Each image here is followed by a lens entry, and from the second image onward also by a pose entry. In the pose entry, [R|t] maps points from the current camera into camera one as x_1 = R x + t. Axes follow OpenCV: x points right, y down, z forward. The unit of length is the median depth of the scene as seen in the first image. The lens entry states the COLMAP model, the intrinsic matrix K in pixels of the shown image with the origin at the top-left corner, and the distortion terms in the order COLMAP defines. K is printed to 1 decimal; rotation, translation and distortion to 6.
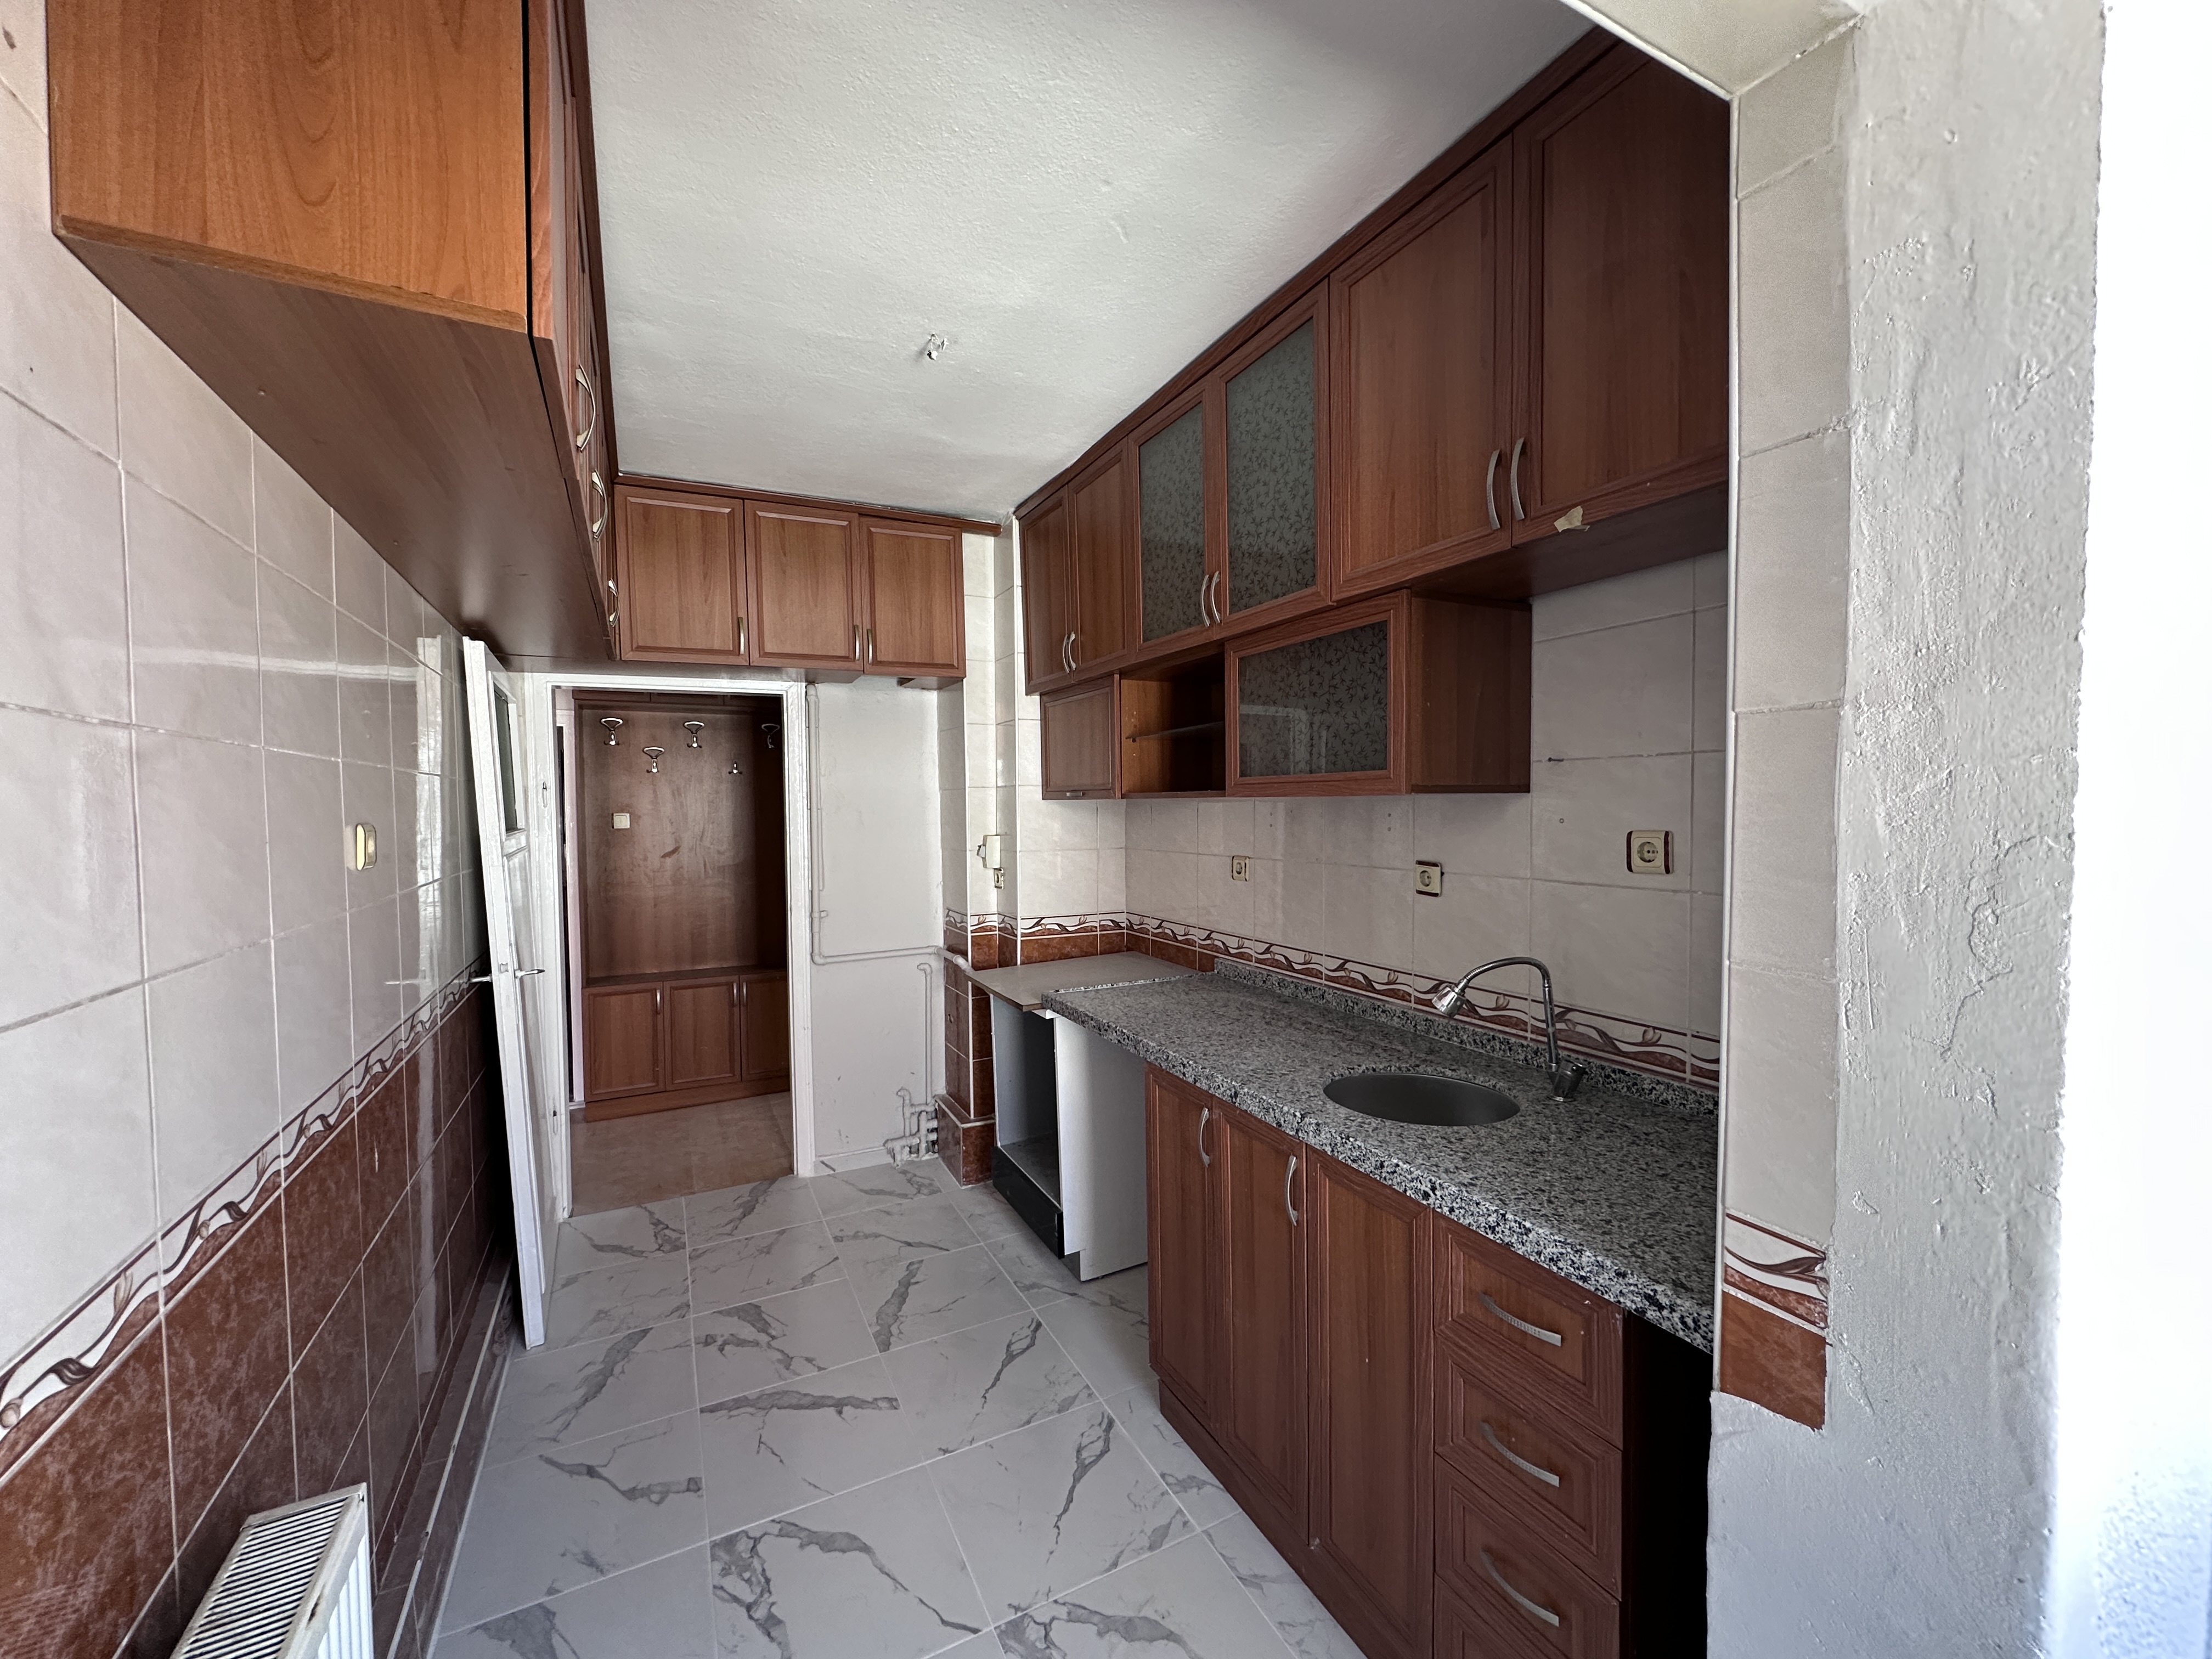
lens RADIAL K [[882.6, 0, 1104.0], [0, 882.6, 829.3], [0, 0, 1]] dist [-0.001791, 0.000304]
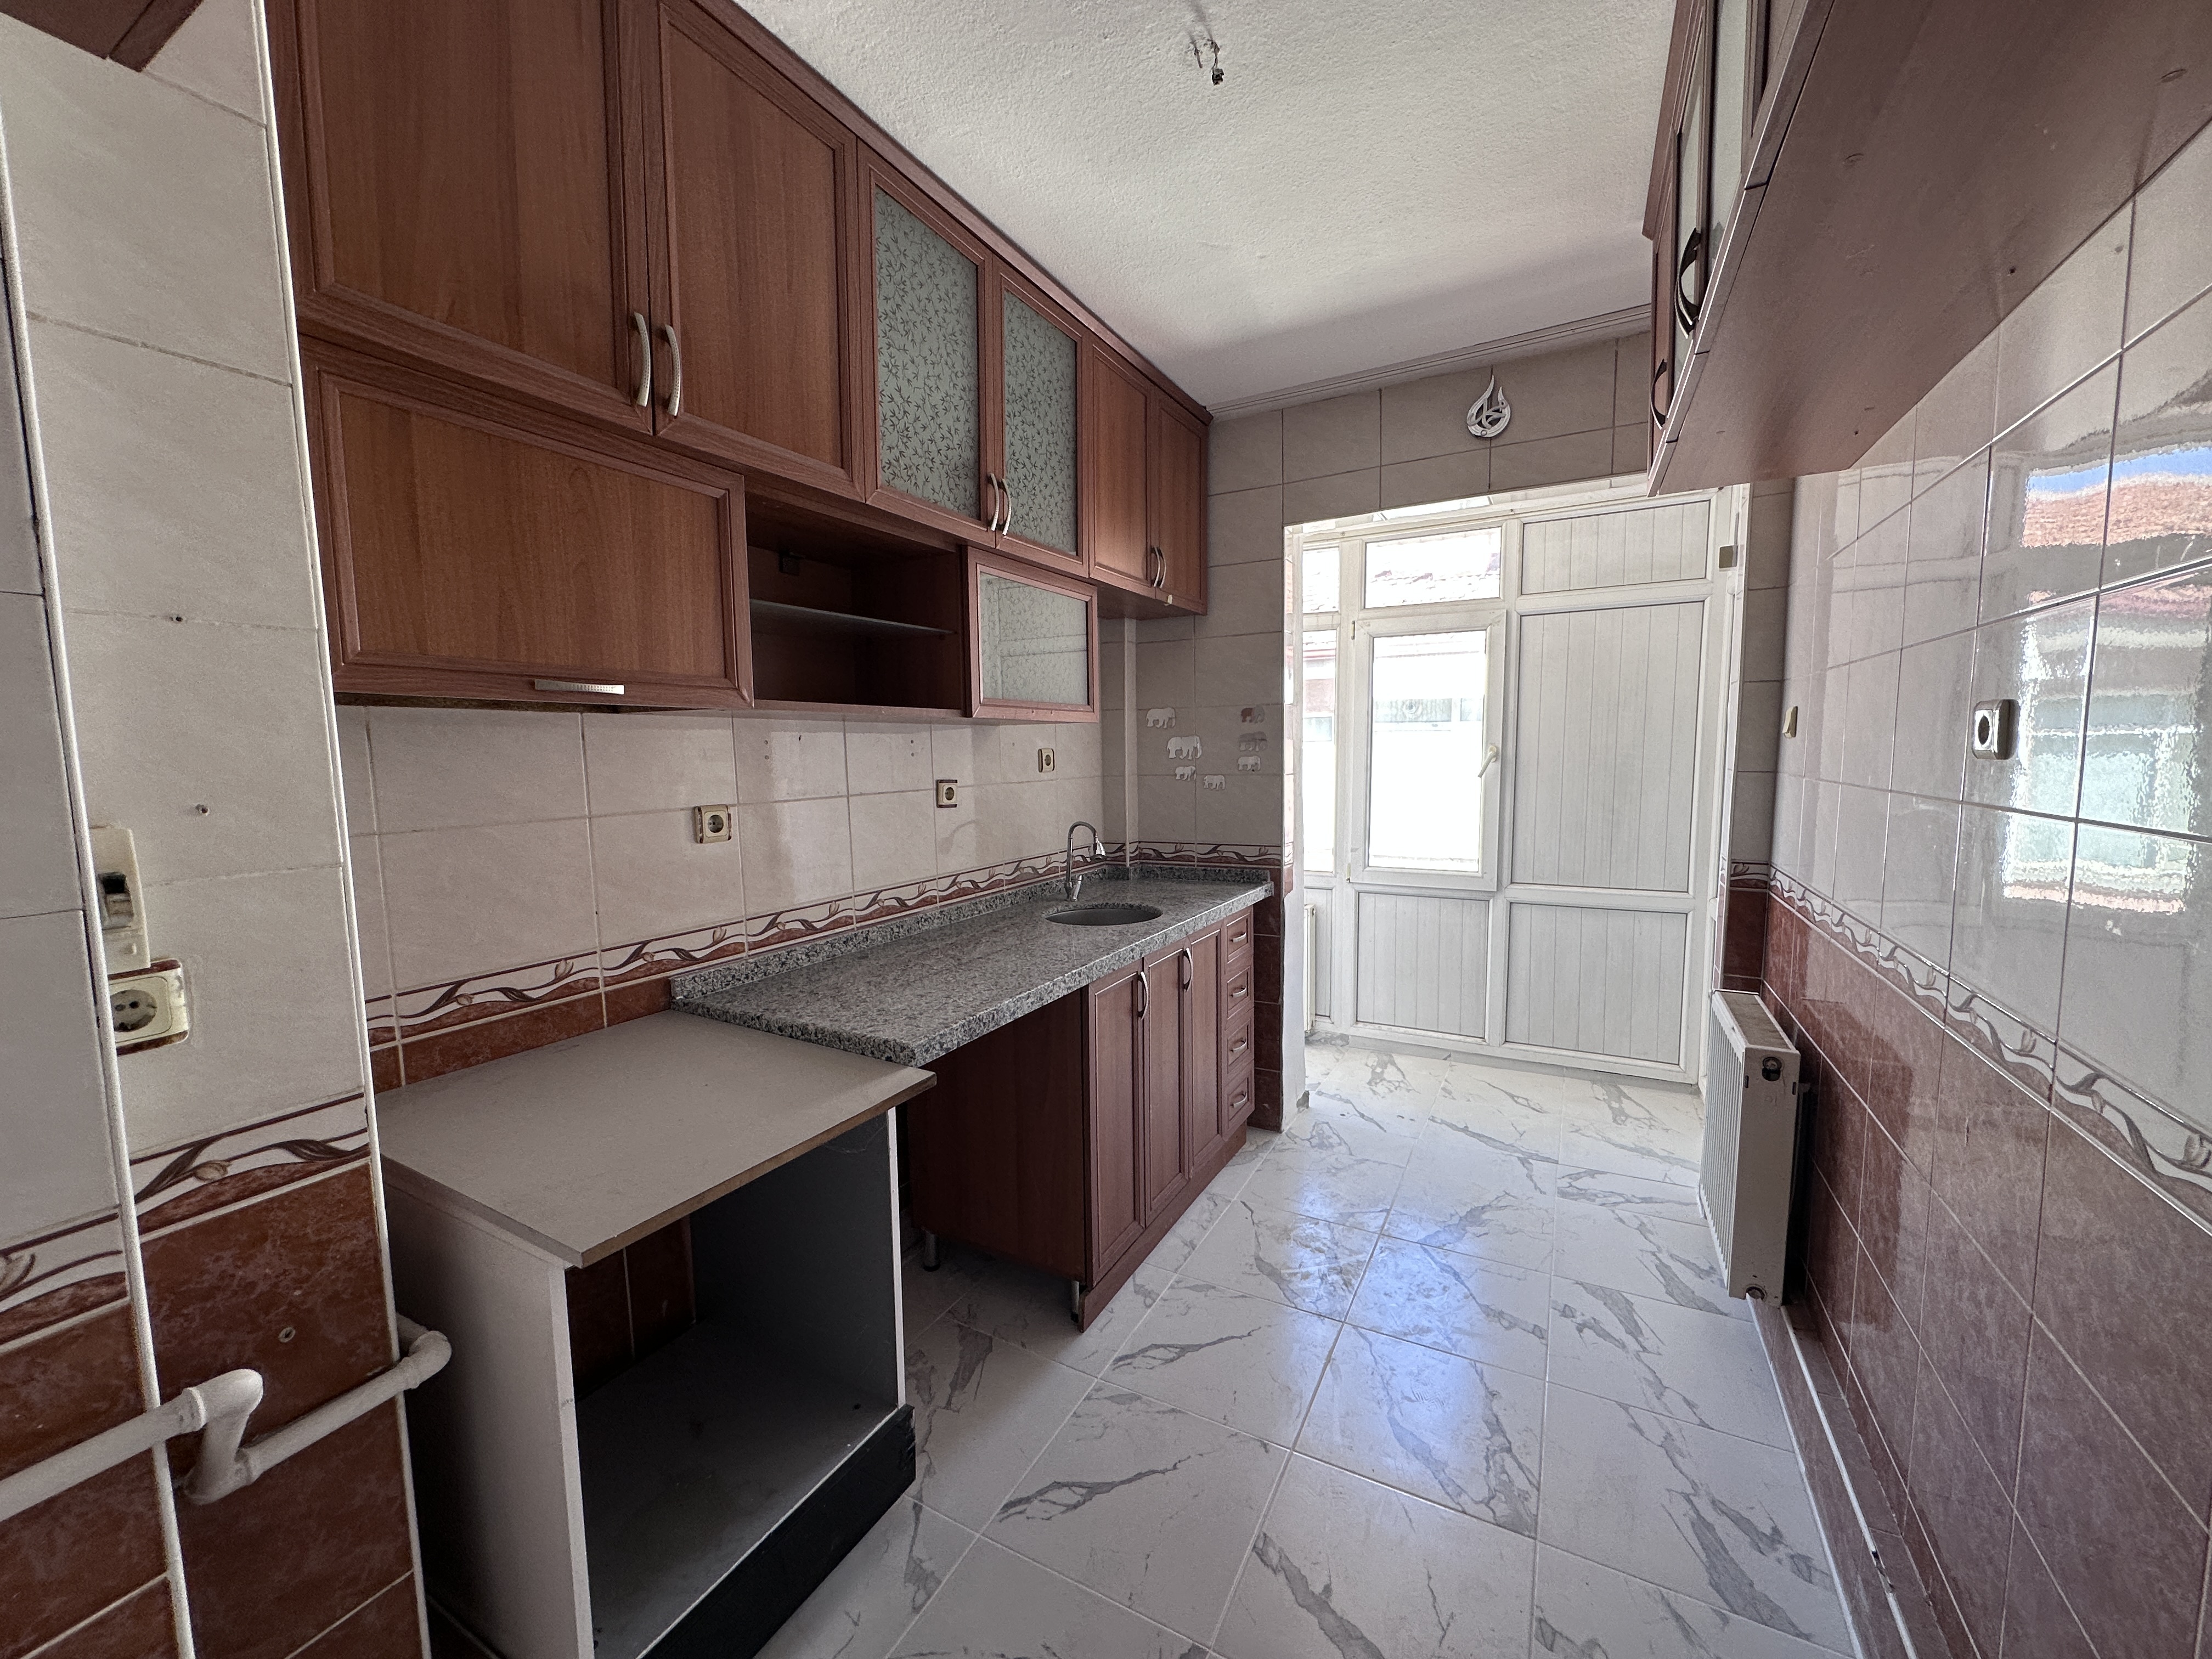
lens RADIAL K [[882.6, 0, 1105.5], [0, 882.6, 828.8], [0, 0, 1]] dist [-0.001791, 0.000304]
pose [[-0.571158, -0.054307, 0.819042, -0.717152], [0.045950, 0.994129, 0.097960, -0.004547], [-0.819553, 0.093586, -0.565309, 1.446173]]
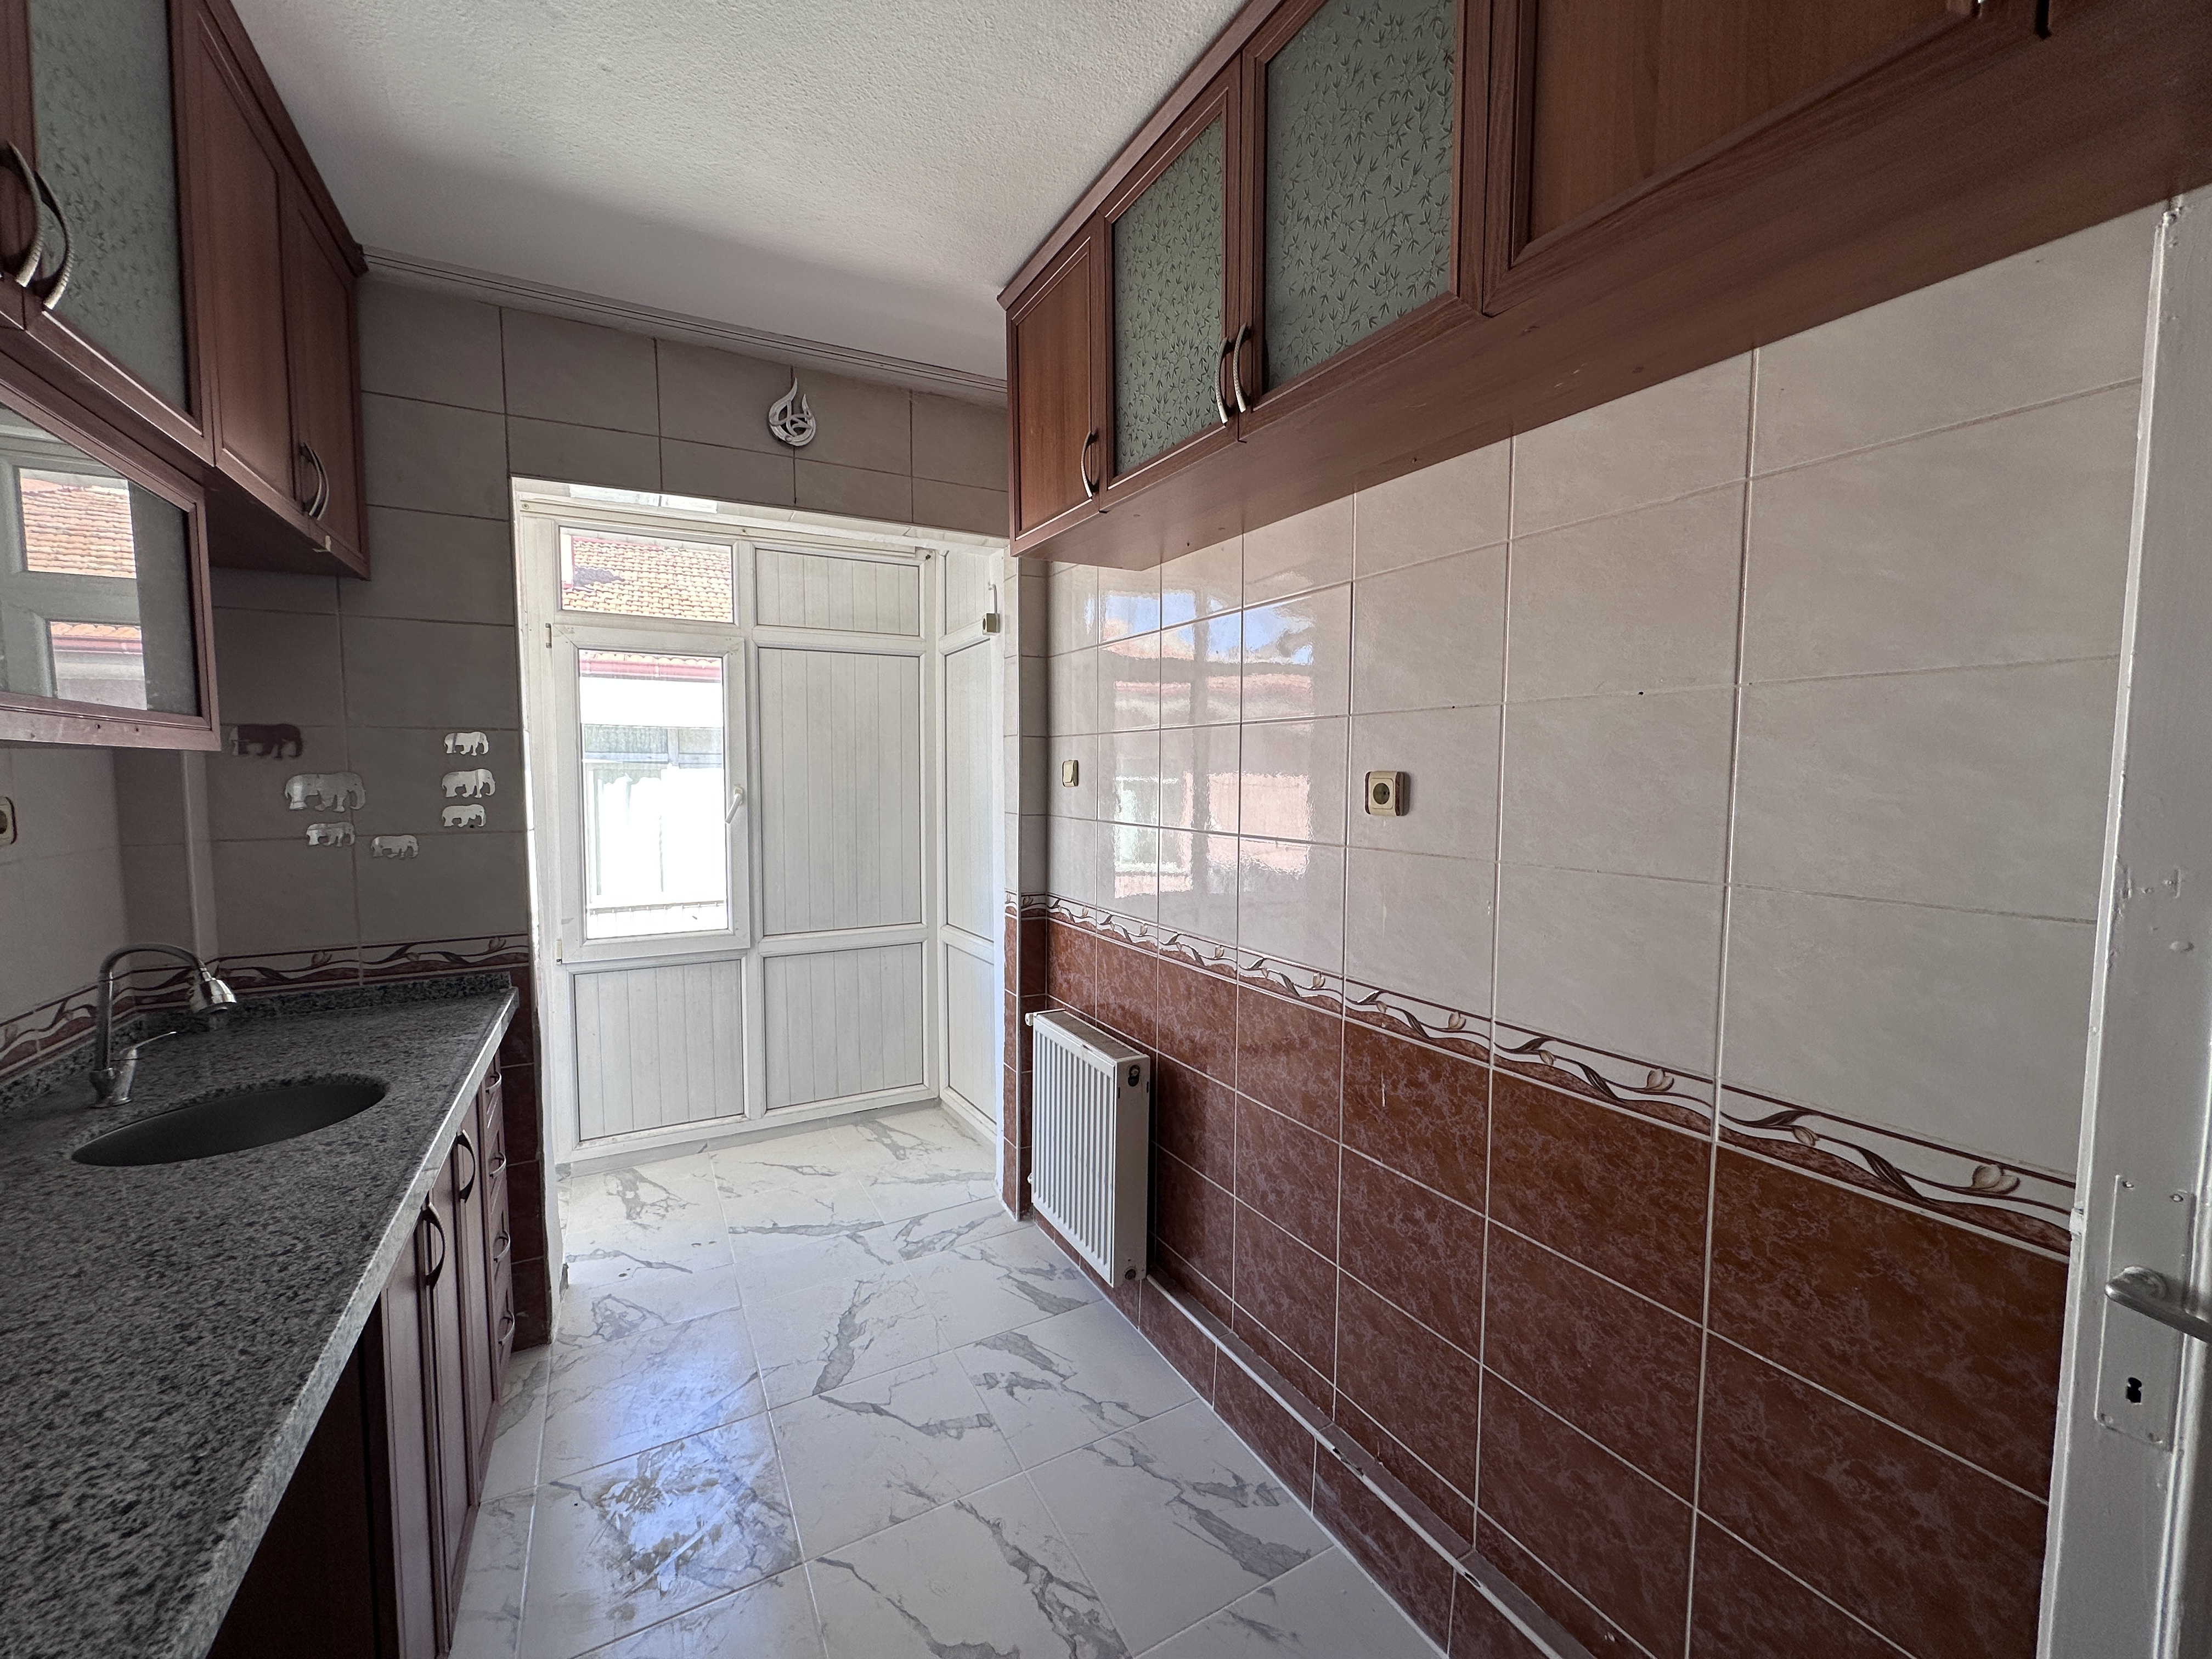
lens RADIAL K [[882.6, 0, 1110.4], [0, 882.6, 831.5], [0, 0, 1]] dist [-0.001791, 0.000304]
pose [[-0.999277, 0.013259, -0.035632, -0.330925], [0.009759, 0.995271, 0.096646, -0.028032], [0.036745, 0.096228, -0.994681, 1.409269]]
